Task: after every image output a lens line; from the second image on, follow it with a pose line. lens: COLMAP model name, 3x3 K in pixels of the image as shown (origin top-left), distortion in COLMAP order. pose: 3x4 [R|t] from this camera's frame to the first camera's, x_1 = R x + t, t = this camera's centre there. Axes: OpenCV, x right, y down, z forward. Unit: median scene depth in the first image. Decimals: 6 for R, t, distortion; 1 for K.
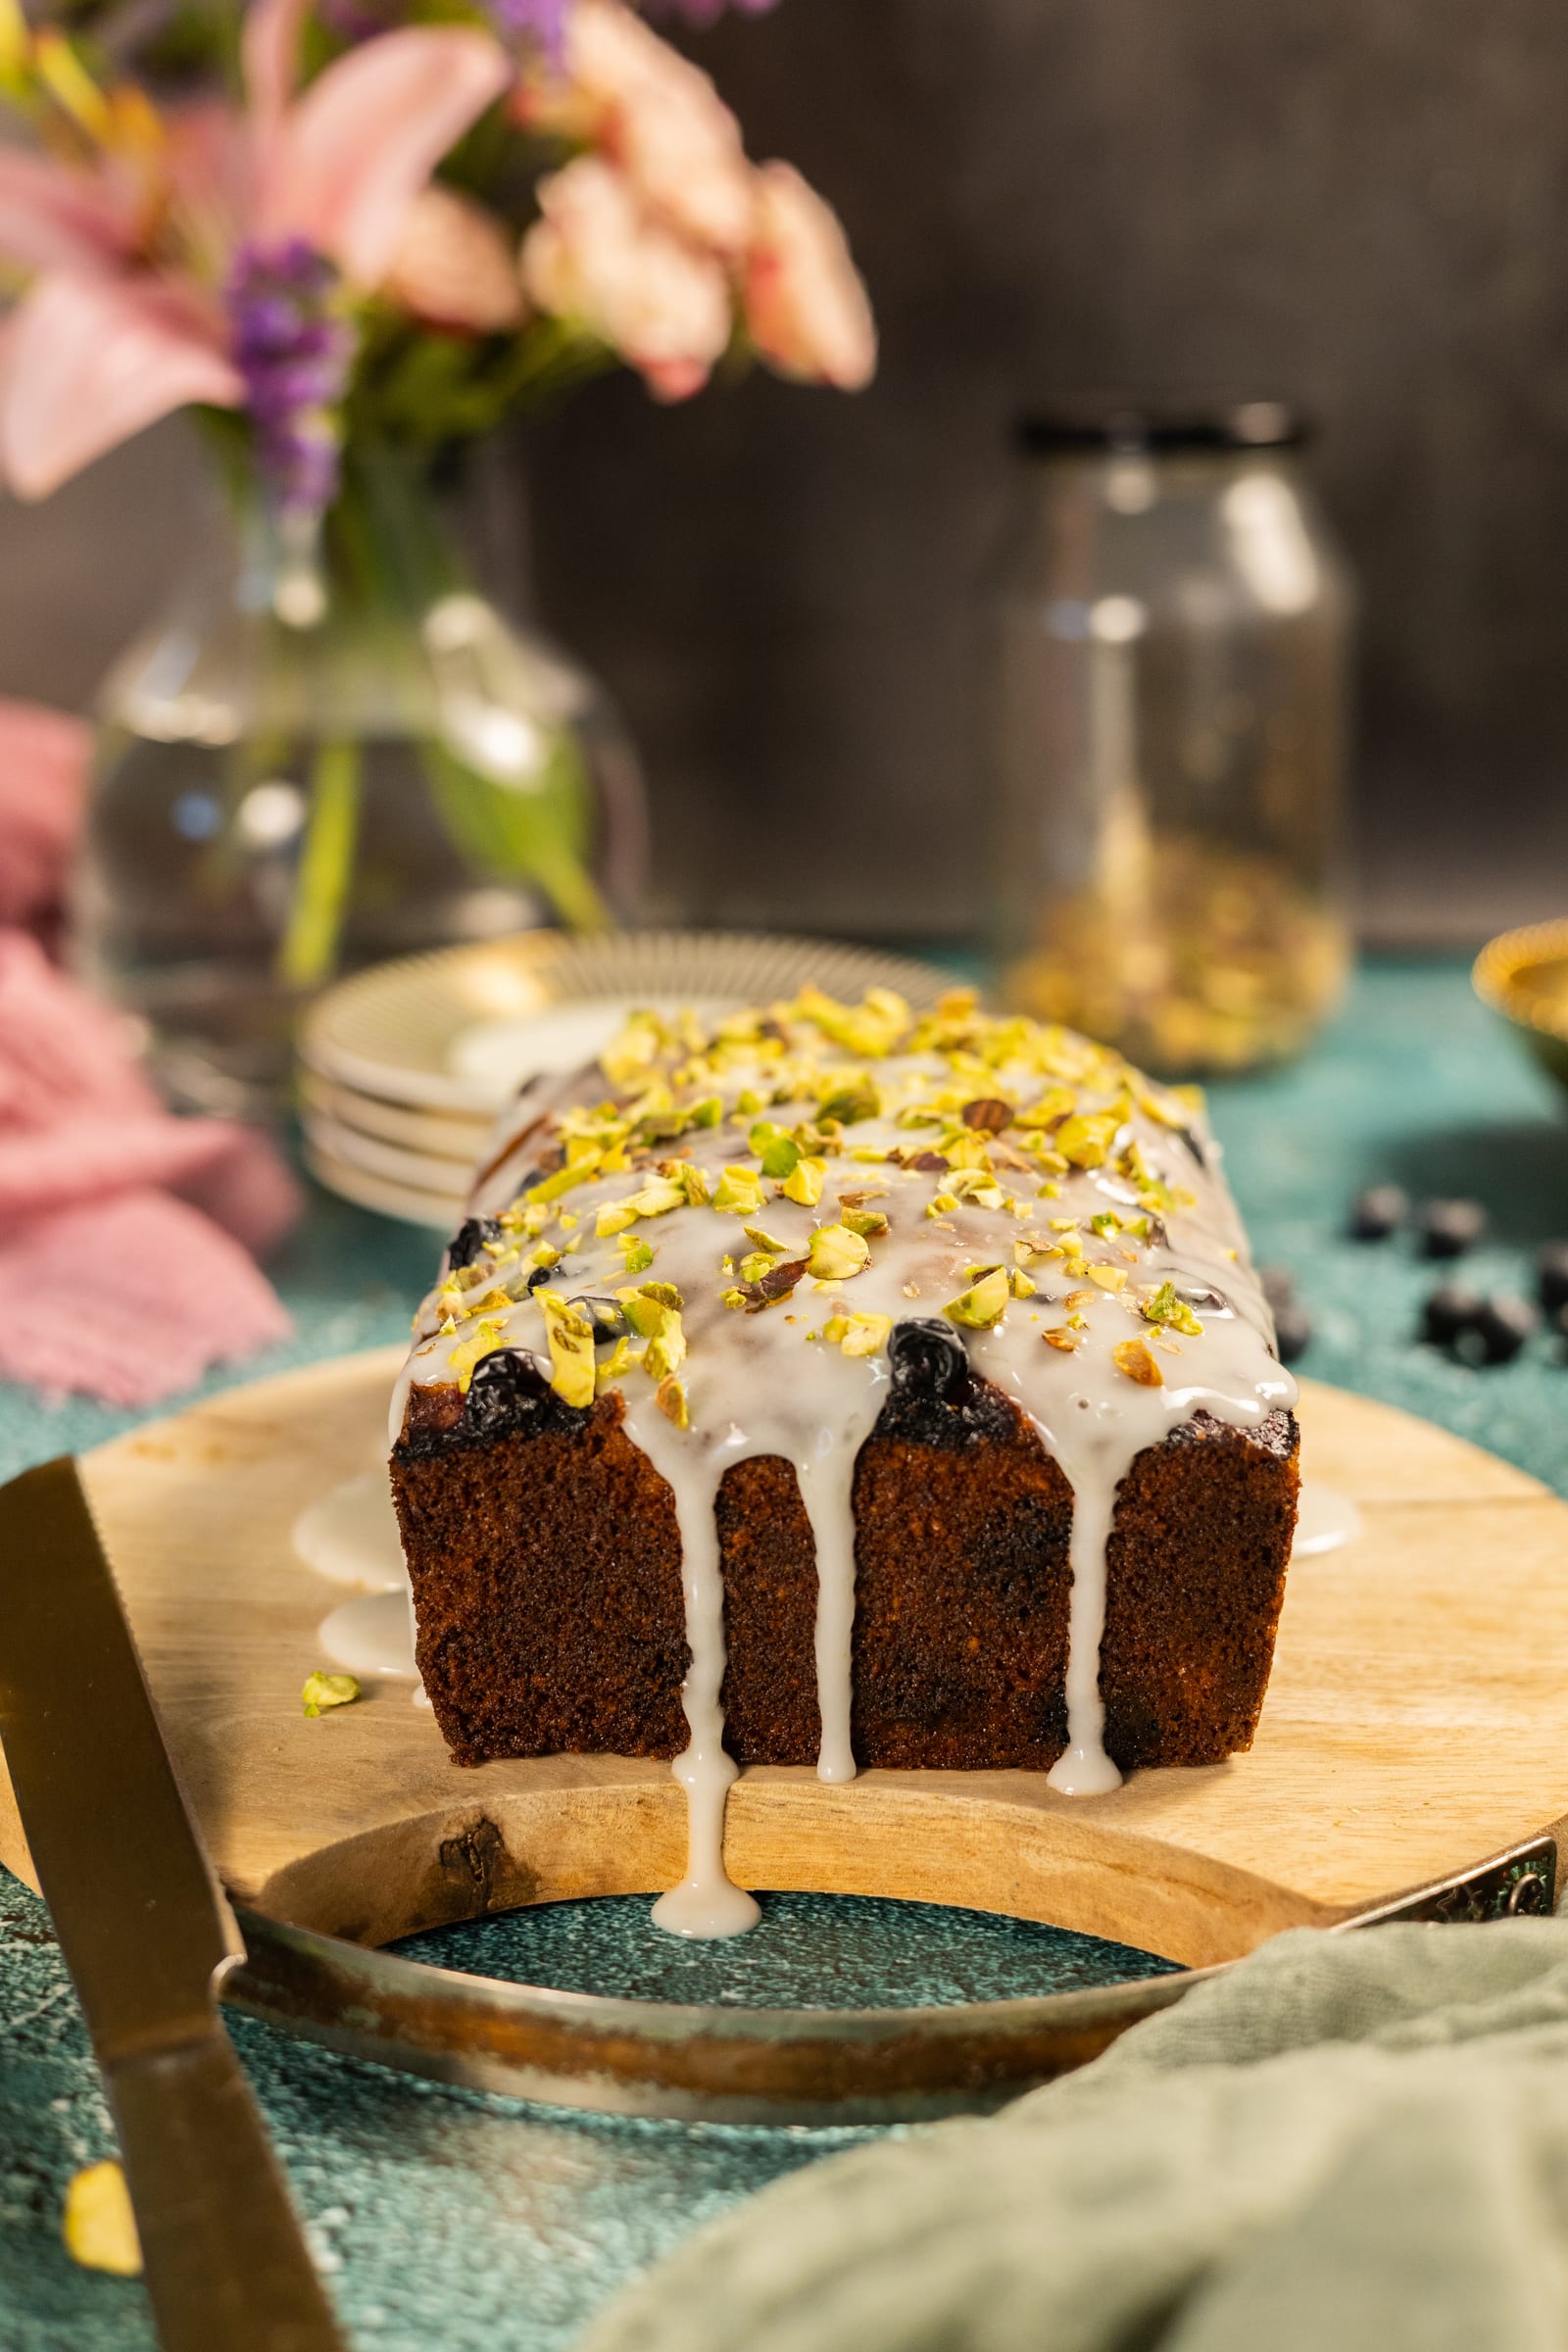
lens RADIAL K [[3604.1, 0, 784.0], [0, 3604.1, 1176.0], [0, 0, 1]] dist [-0.011955, -0.042942]
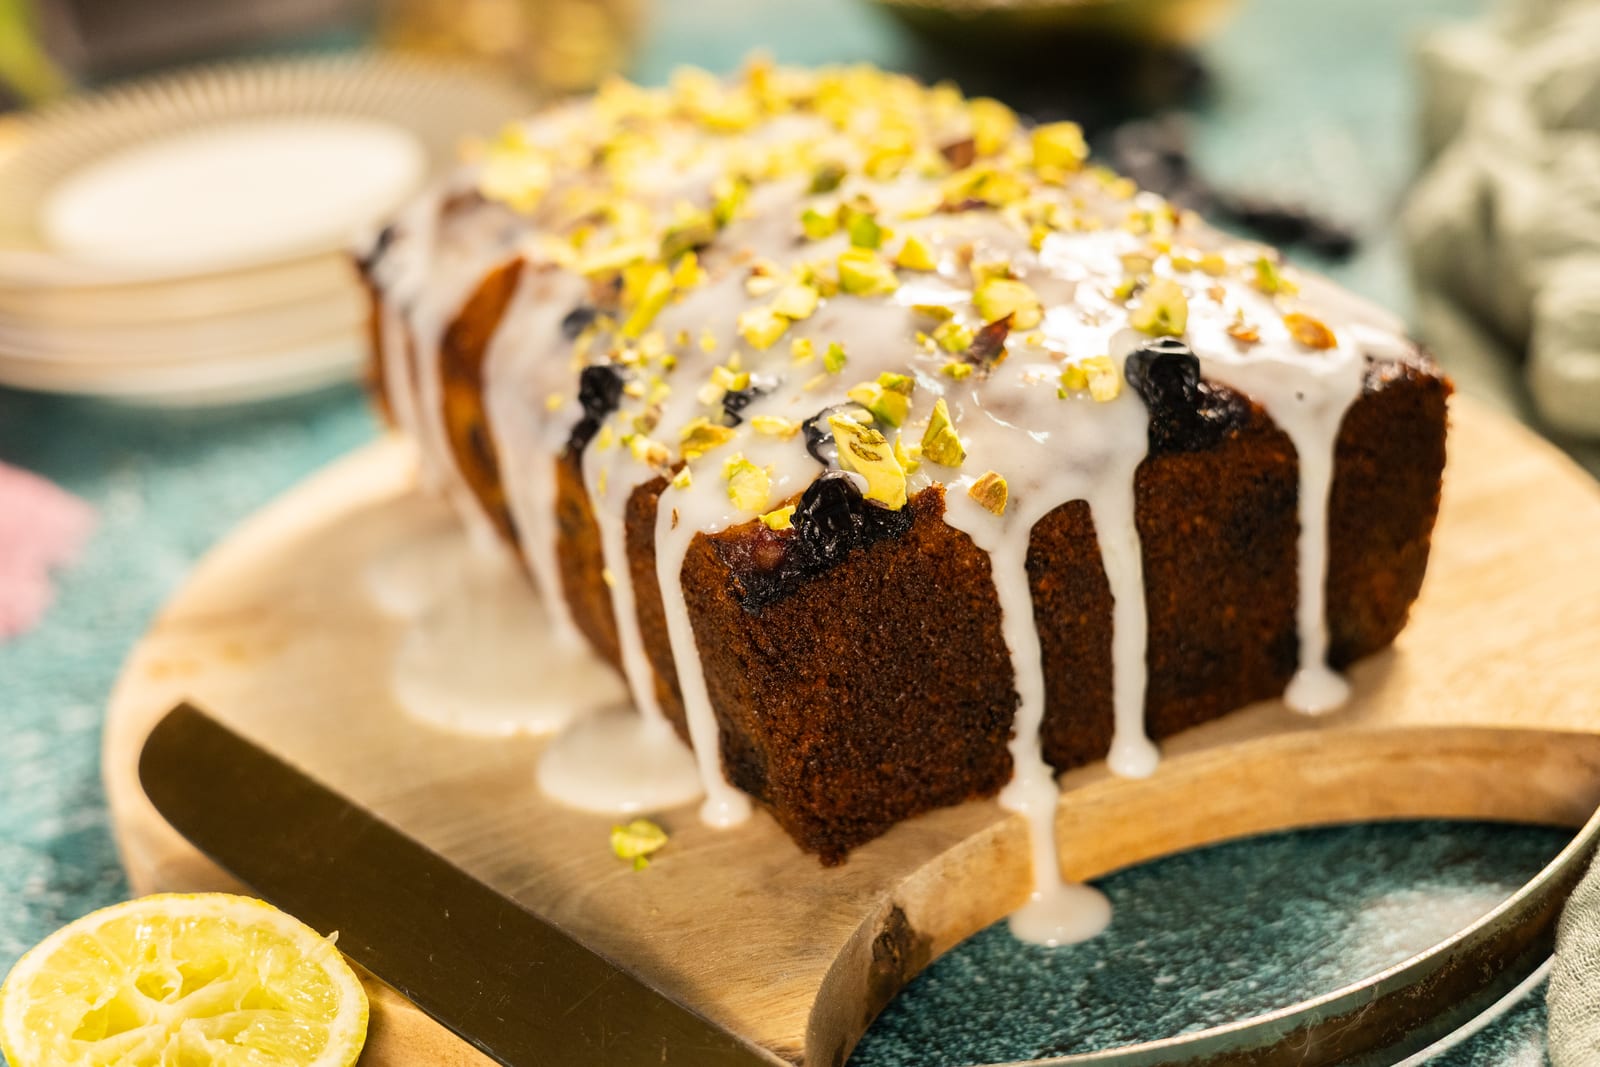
lens RADIAL K [[2582.7, 0, 800.0], [0, 2582.7, 533.5], [0, 0, 1]] dist [-0.034135, 0.003985]
pose [[0.880042, -0.290382, 0.375771, -0.361033], [0.229522, 0.952794, 0.198753, -0.083327], [-0.415746, -0.088663, 0.905148, 0.335060]]
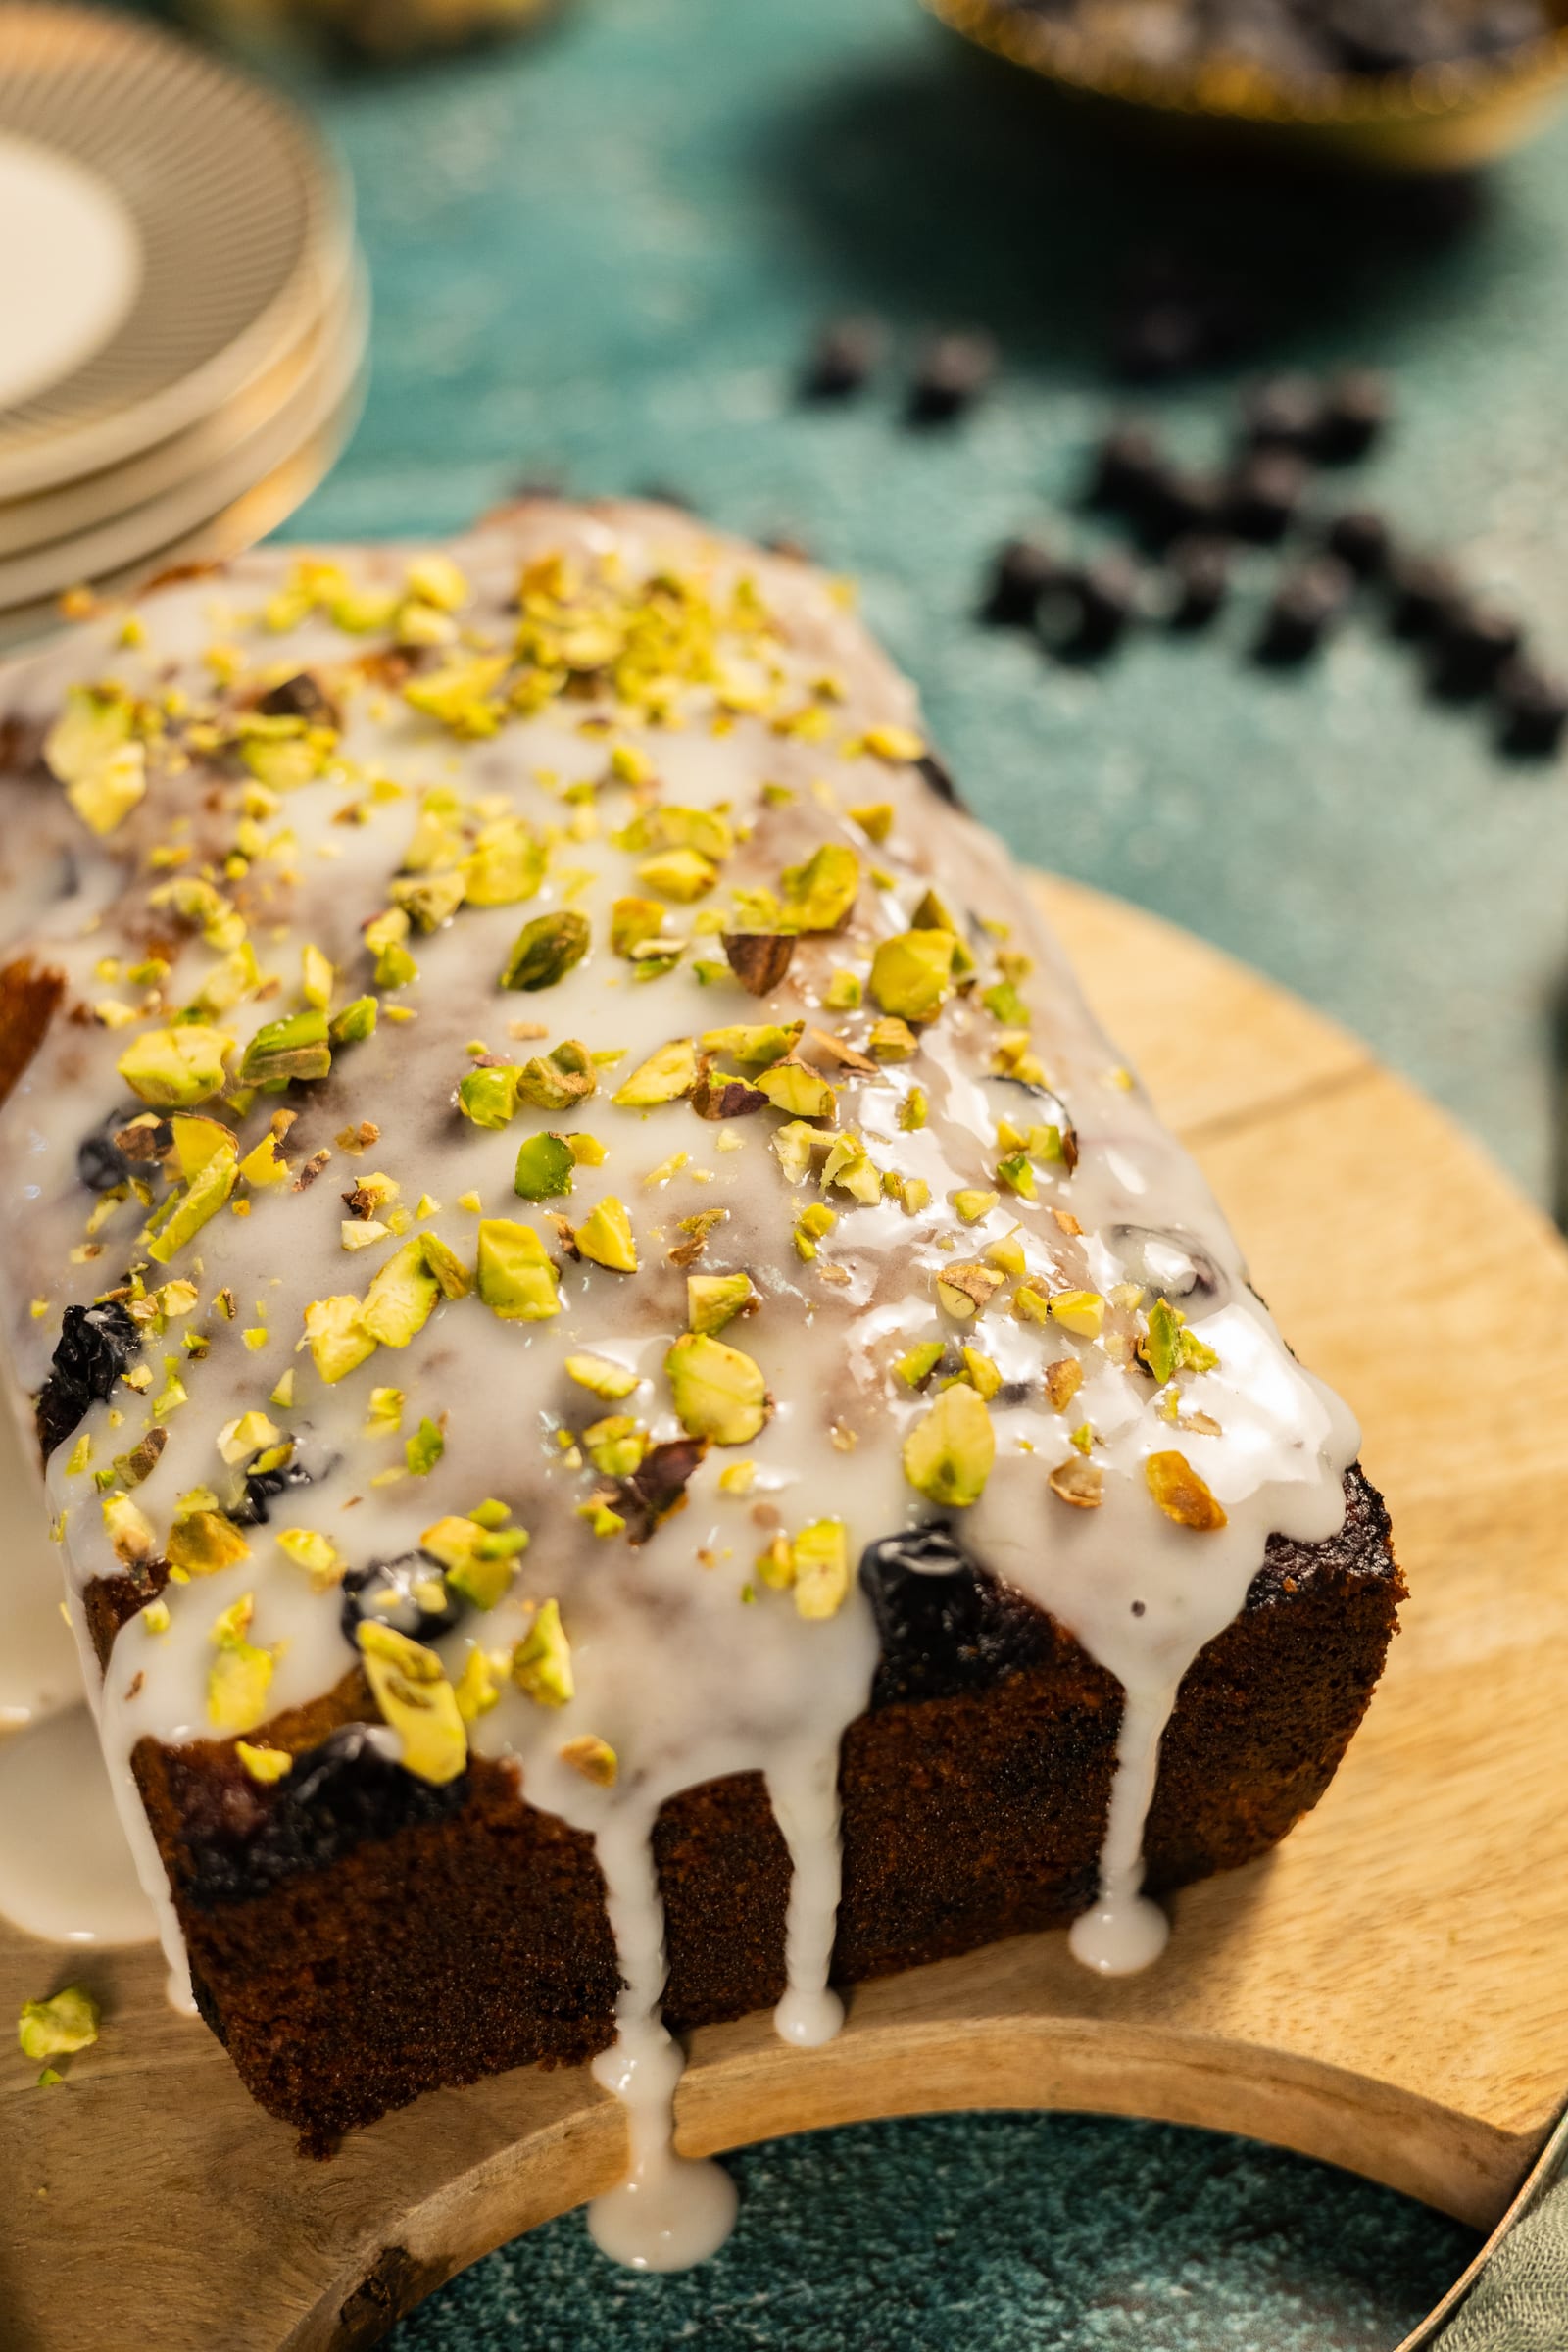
lens RADIAL K [[3796.6, 0, 784.0], [0, 3796.6, 1176.0], [0, 0, 1]] dist [-0.034135, 0.003985]
pose [[0.938475, -0.234862, 0.253187, -0.150047], [0.089053, 0.872925, 0.479658, -0.367670], [-0.333667, -0.427600, 0.840133, 0.427435]]
